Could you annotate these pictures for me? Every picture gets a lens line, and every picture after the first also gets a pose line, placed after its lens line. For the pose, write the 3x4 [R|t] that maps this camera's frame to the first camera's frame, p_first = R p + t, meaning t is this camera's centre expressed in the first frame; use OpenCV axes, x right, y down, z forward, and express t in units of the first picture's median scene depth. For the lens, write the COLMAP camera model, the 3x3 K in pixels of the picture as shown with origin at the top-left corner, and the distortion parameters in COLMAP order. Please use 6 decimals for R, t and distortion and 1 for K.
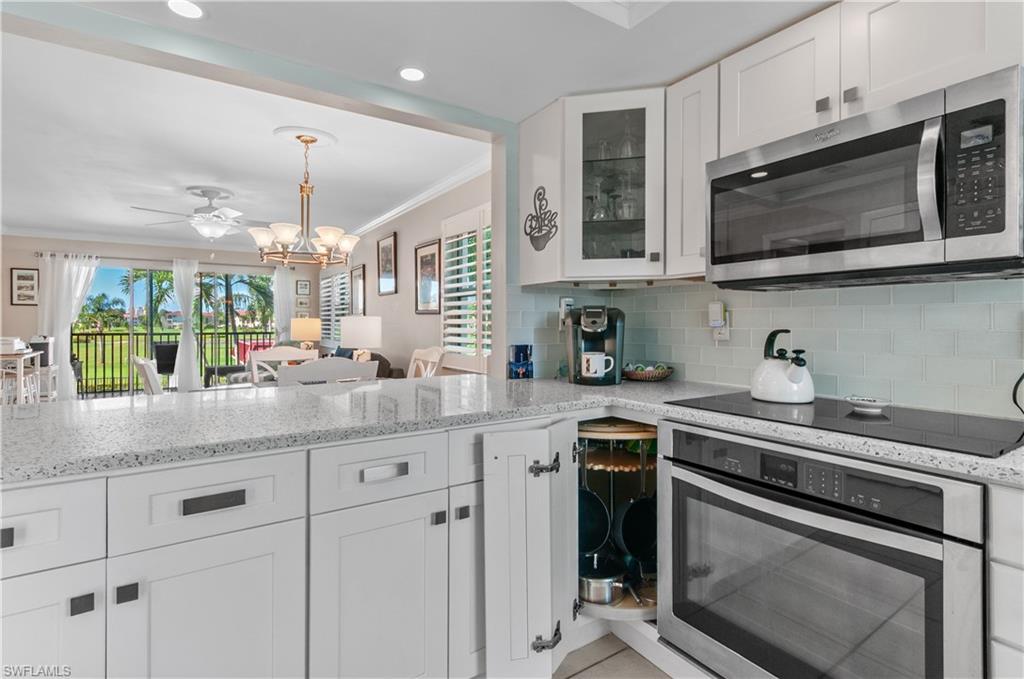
lens RADIAL K [[479.0, 0, 511.2], [0, 479.0, 321.5], [0, 0, 1]] dist [0.002461, -0.001476]
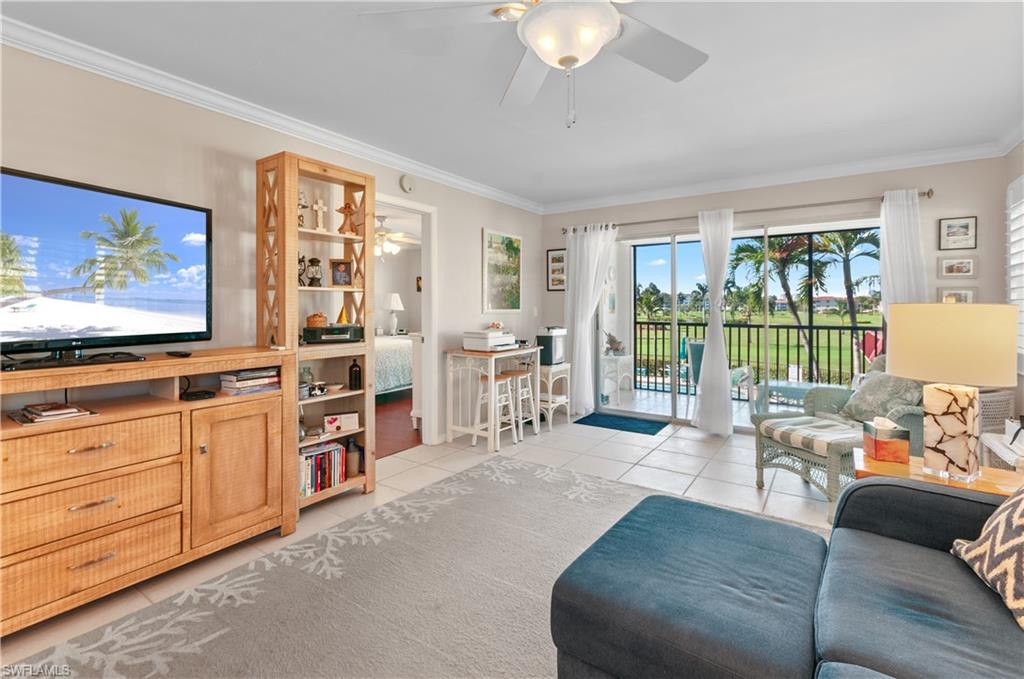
lens RADIAL K [[479.0, 0, 506.9], [0, 479.0, 303.8], [0, 0, 1]] dist [0.002461, -0.001476]
pose [[0.378693, -0.005998, -0.925503, -0.741112], [-0.000654, 0.999977, -0.006748, -0.011889], [0.925522, 0.003160, 0.378680, 1.844574]]
